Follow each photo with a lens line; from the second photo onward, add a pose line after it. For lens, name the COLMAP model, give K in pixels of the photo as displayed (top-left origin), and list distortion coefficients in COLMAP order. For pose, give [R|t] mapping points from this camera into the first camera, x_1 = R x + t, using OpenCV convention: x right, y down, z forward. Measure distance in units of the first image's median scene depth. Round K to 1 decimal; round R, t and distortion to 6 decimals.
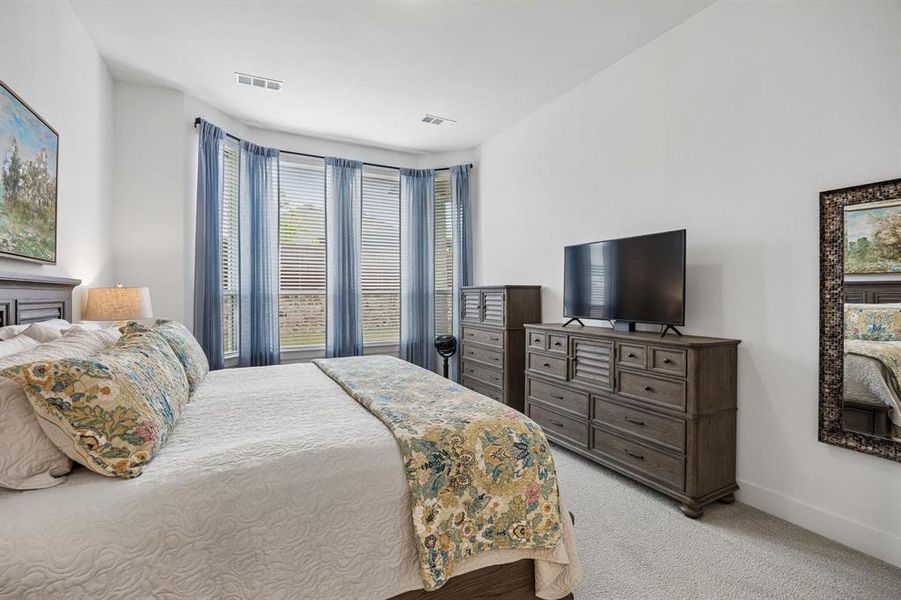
lens RADIAL K [[410.6, 0, 446.2], [0, 410.6, 299.9], [0, 0, 1]] dist [-0.016042, -0.000085]
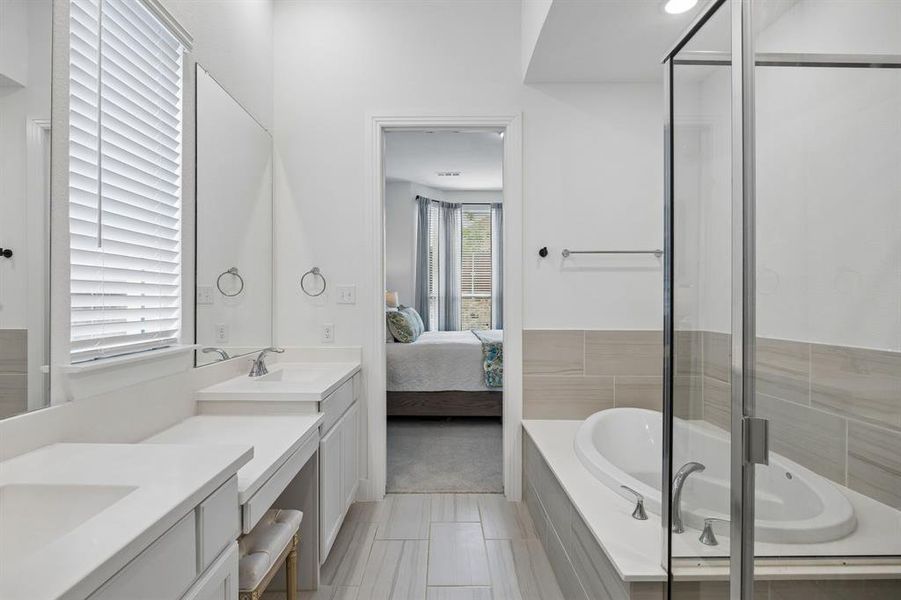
lens RADIAL K [[497.4, 0, 442.5], [0, 497.4, 295.6], [0, 0, 1]] dist [-0.000612, 0.000243]
pose [[0.891866, -0.001672, -0.452296, 0.474026], [-0.006862, 0.999828, -0.017227, 0.022481], [0.452247, 0.018468, 0.891702, -0.888966]]
